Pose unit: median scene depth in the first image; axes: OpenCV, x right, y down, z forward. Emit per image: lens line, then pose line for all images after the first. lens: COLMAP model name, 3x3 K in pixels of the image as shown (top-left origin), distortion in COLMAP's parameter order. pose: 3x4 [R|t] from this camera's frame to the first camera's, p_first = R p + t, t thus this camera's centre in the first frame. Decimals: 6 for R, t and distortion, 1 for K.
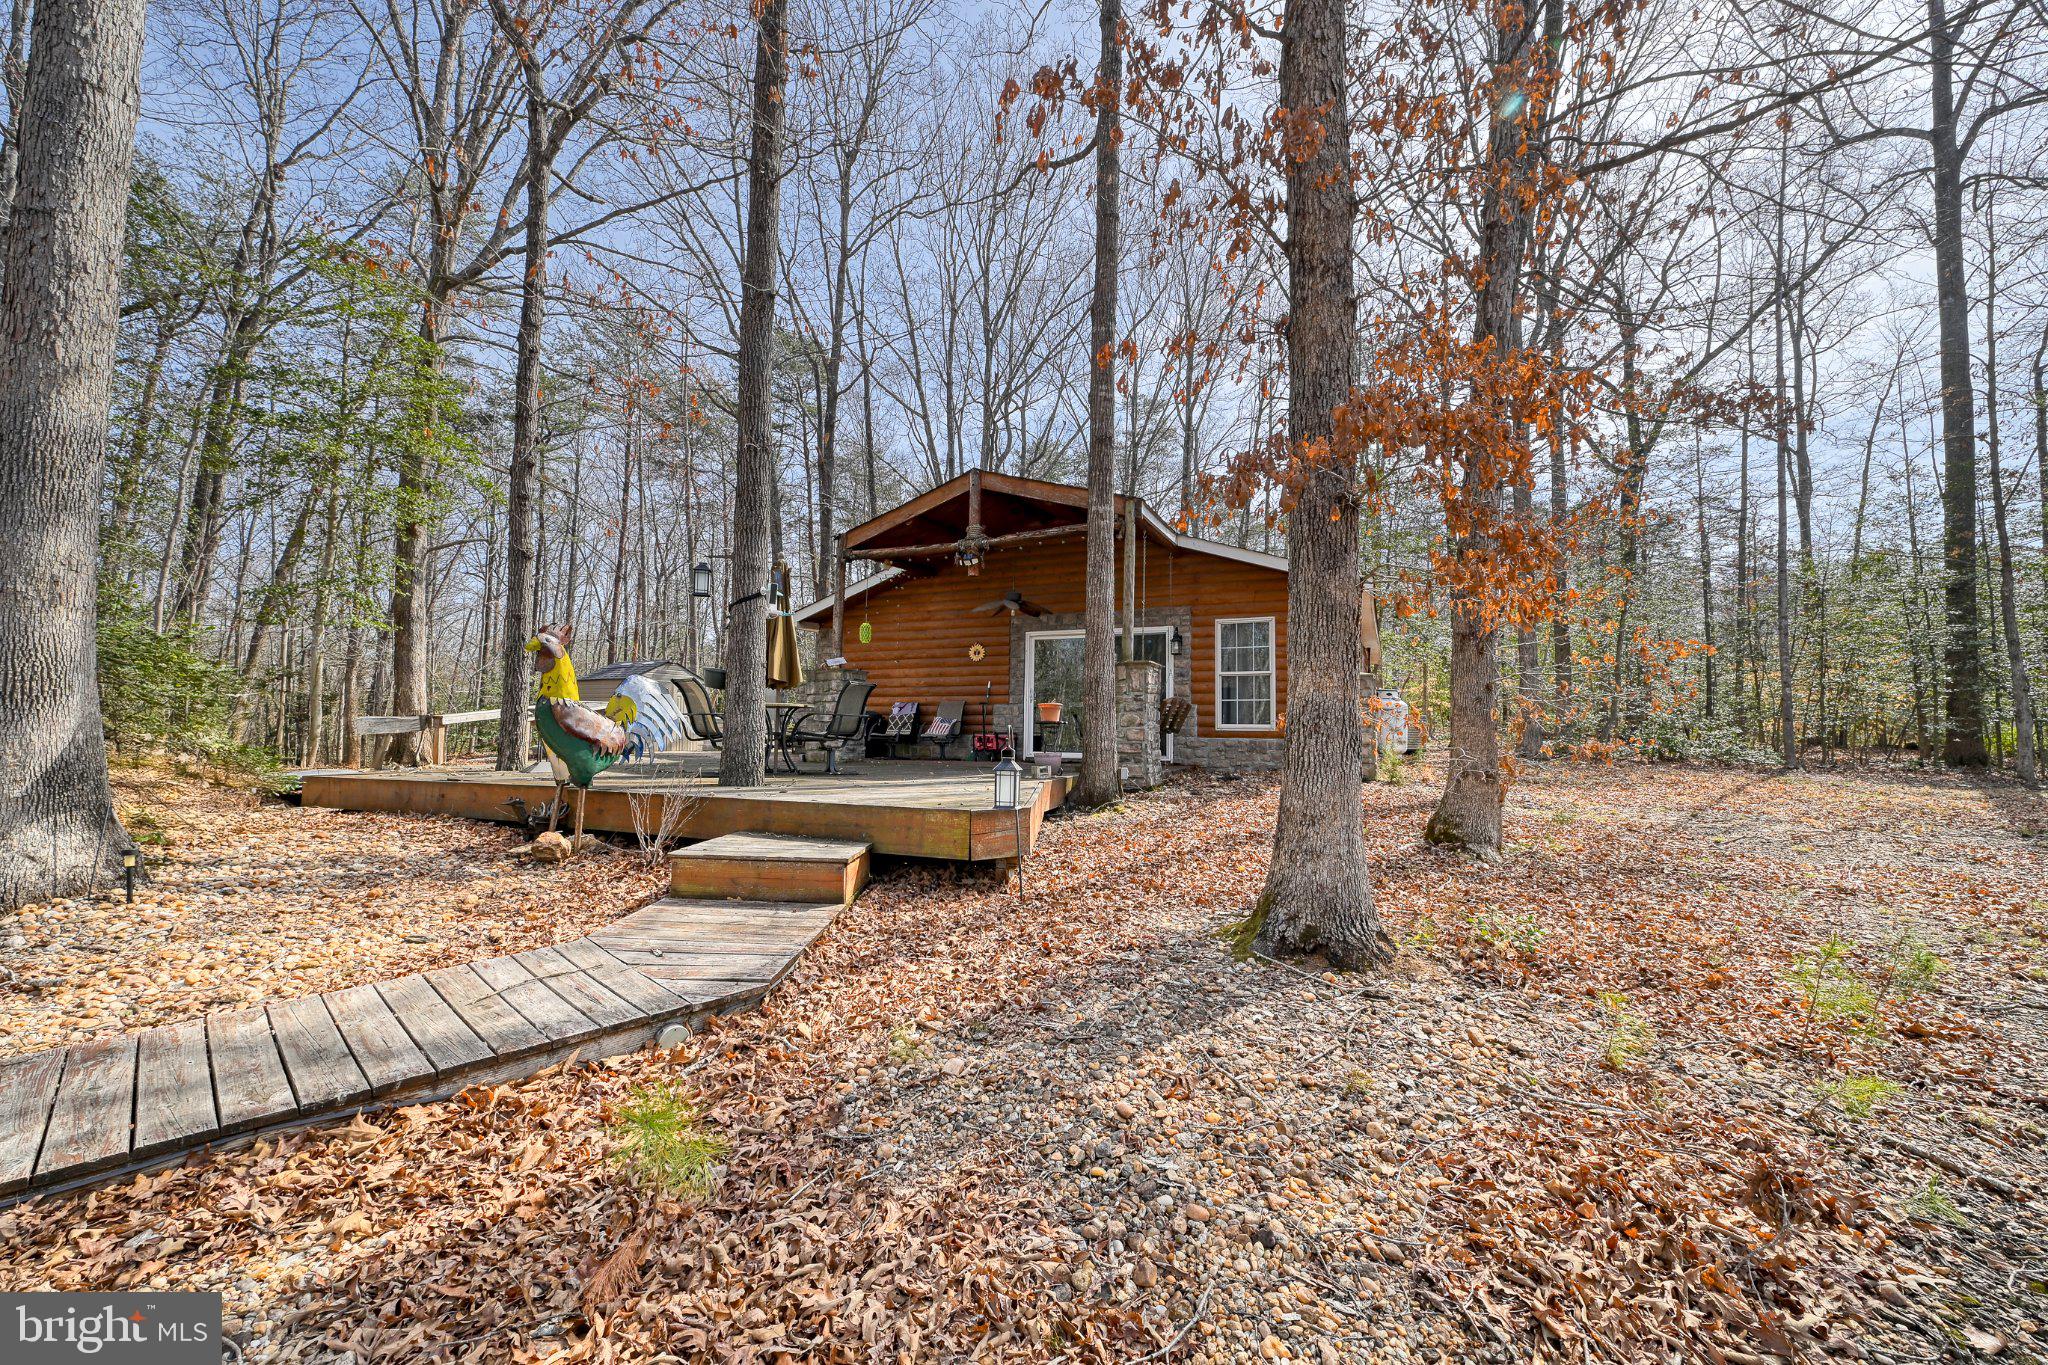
lens RADIAL K [[830.9, 0, 1024.0], [0, 830.9, 682.5], [0, 0, 1]] dist [-0.002836, -0.000018]
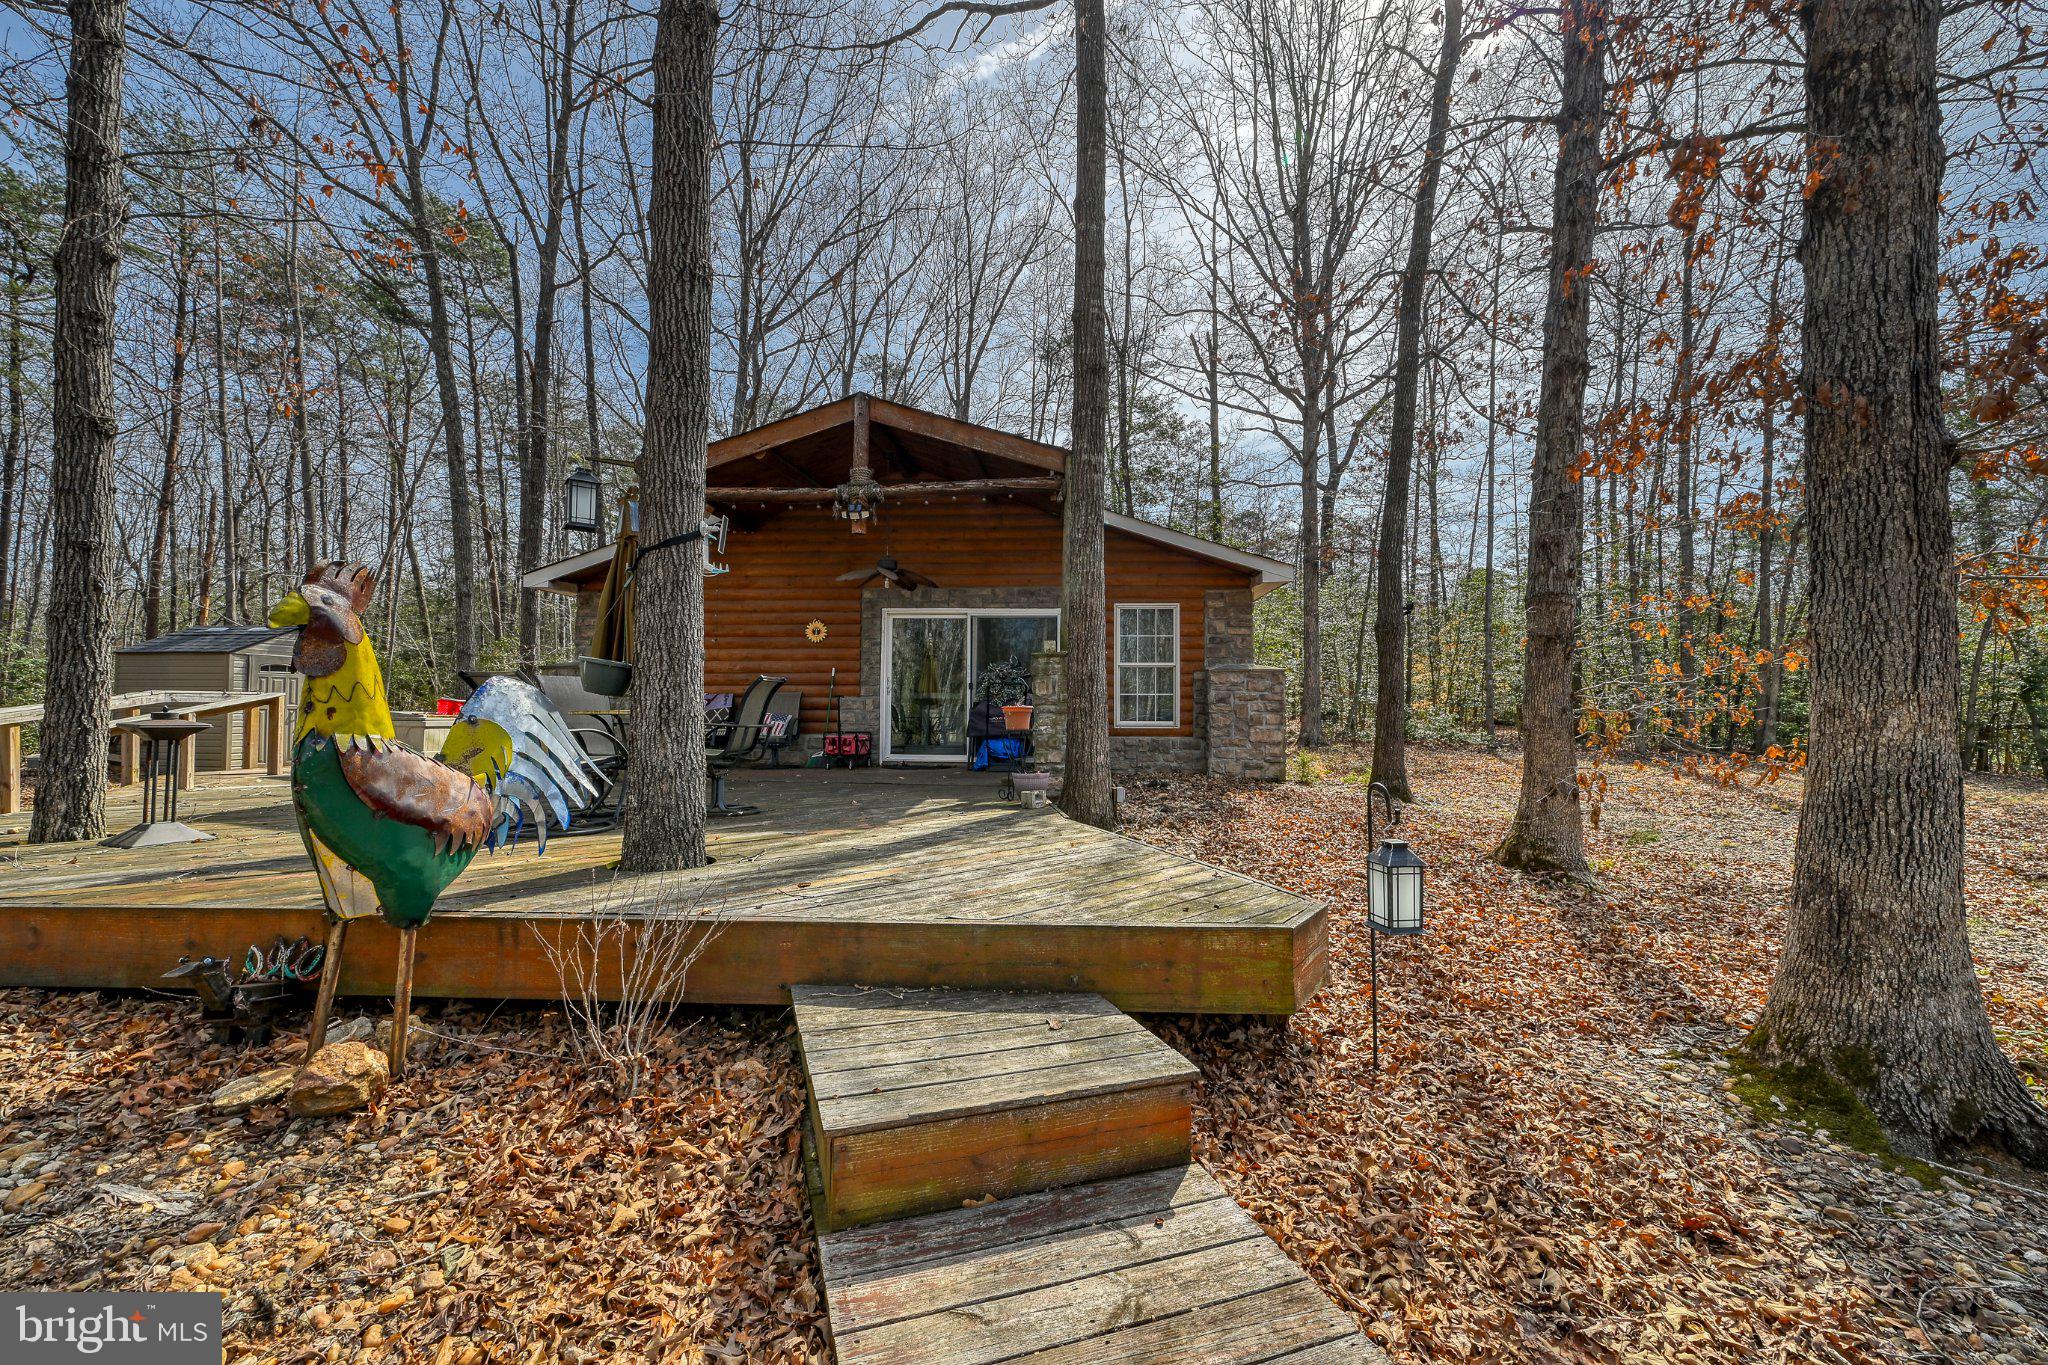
lens RADIAL K [[815.0, 0, 1024.0], [0, 815.0, 682.5], [0, 0, 1]] dist [-0.001298, -0.000060]
pose [[0.927624, 0.006834, 0.373453, -0.186317], [-0.017844, 0.999502, 0.026032, -0.012239], [-0.373089, -0.030812, 0.927284, 0.223743]]
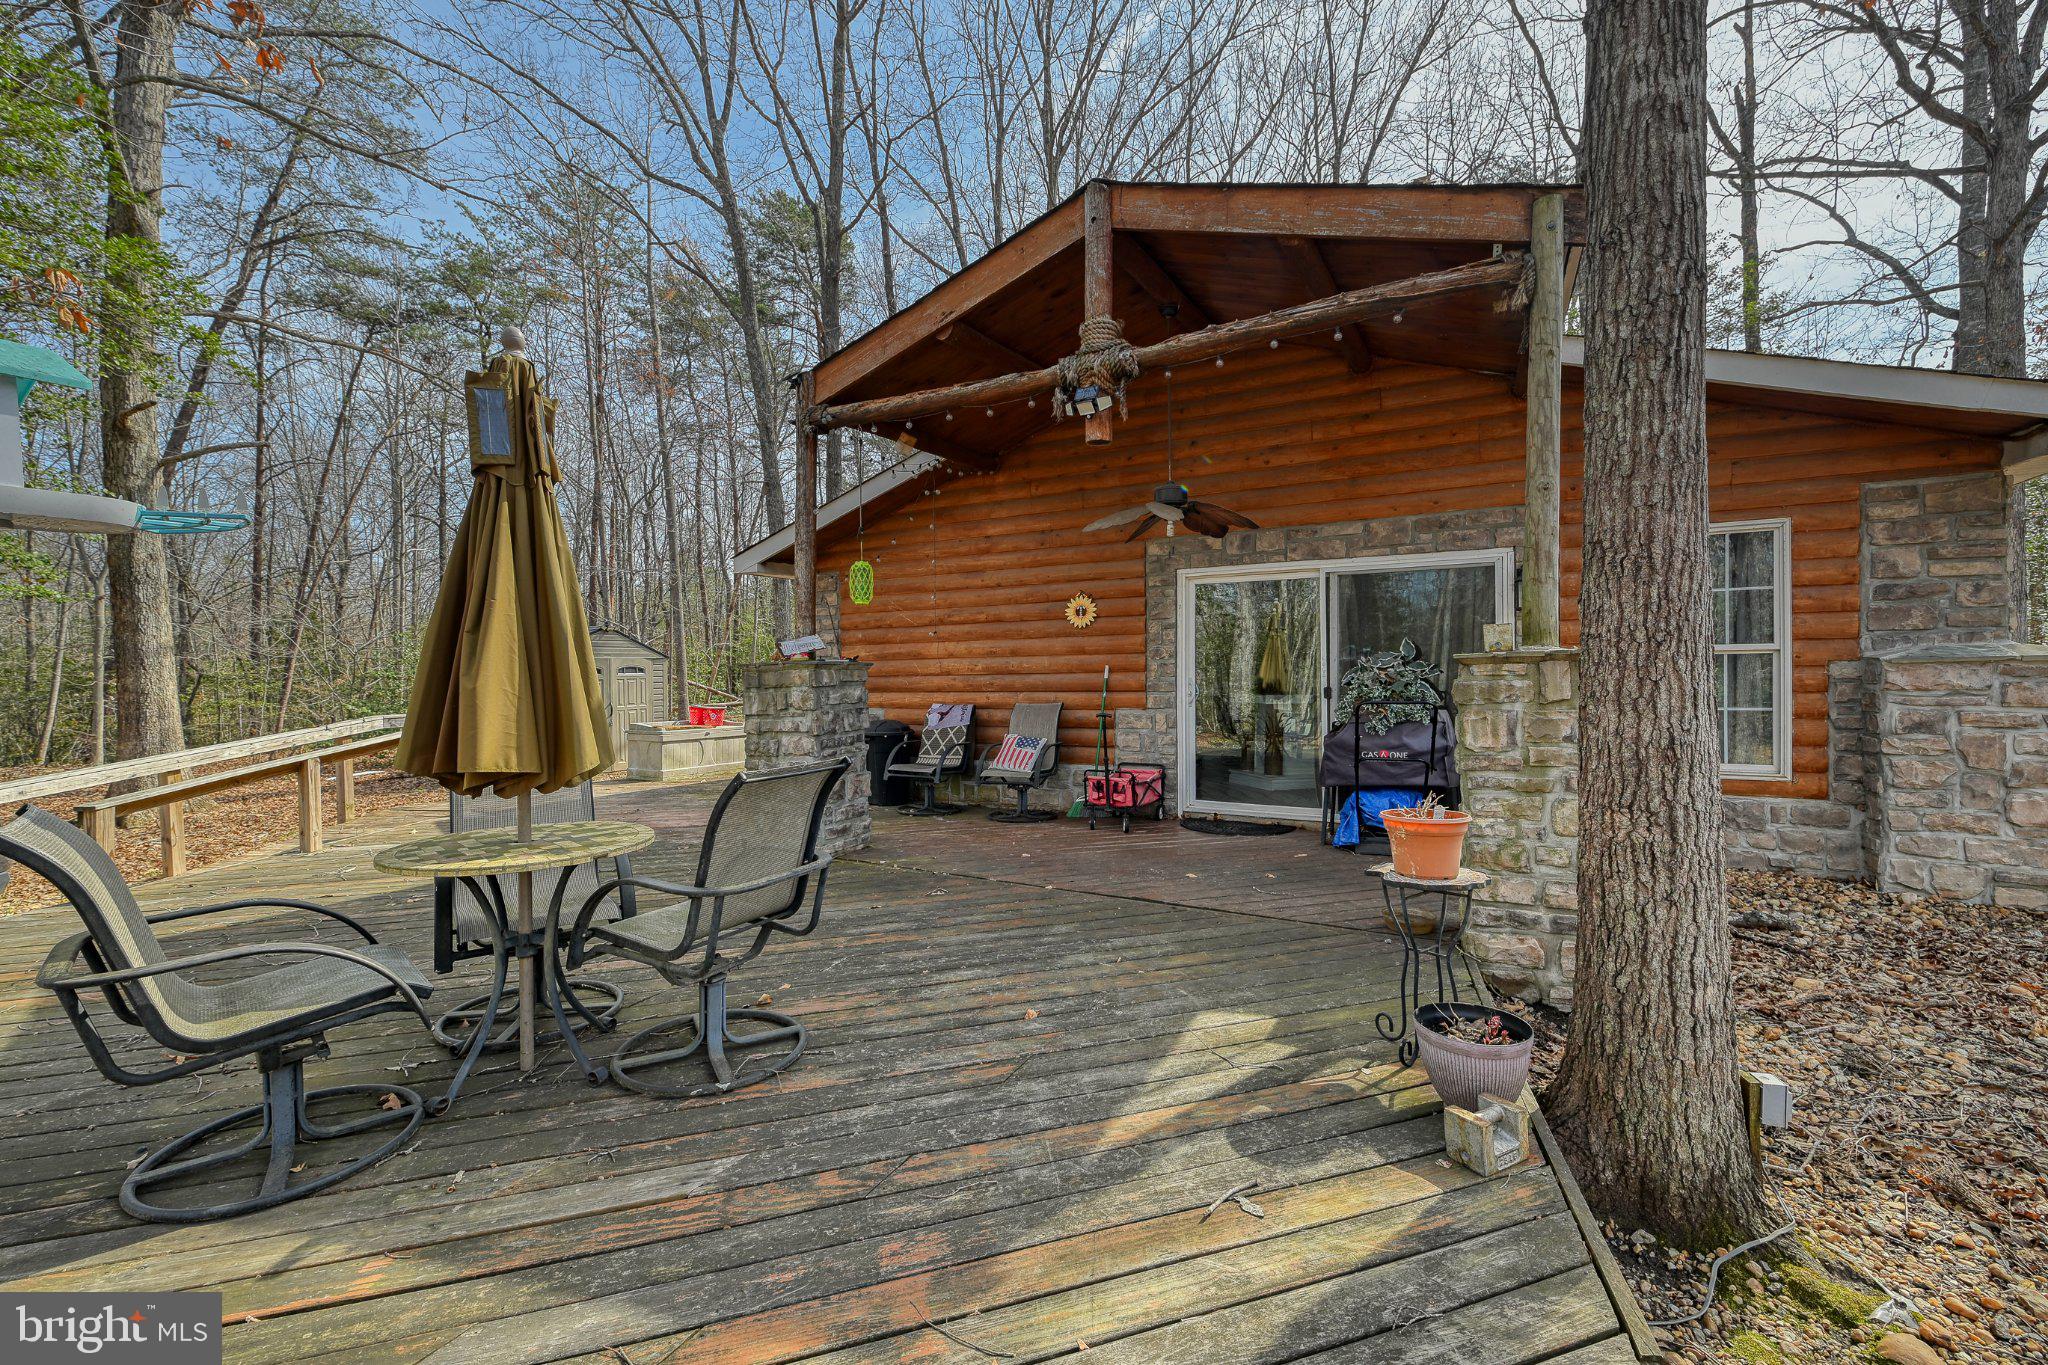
lens RADIAL K [[830.9, 0, 1024.0], [0, 830.9, 682.5], [0, 0, 1]] dist [-0.002836, -0.000018]
pose [[0.998070, -0.021557, -0.058233, -0.071684], [0.025862, 0.996906, 0.074227, -0.035219], [0.056453, -0.075590, 0.995540, 0.527223]]
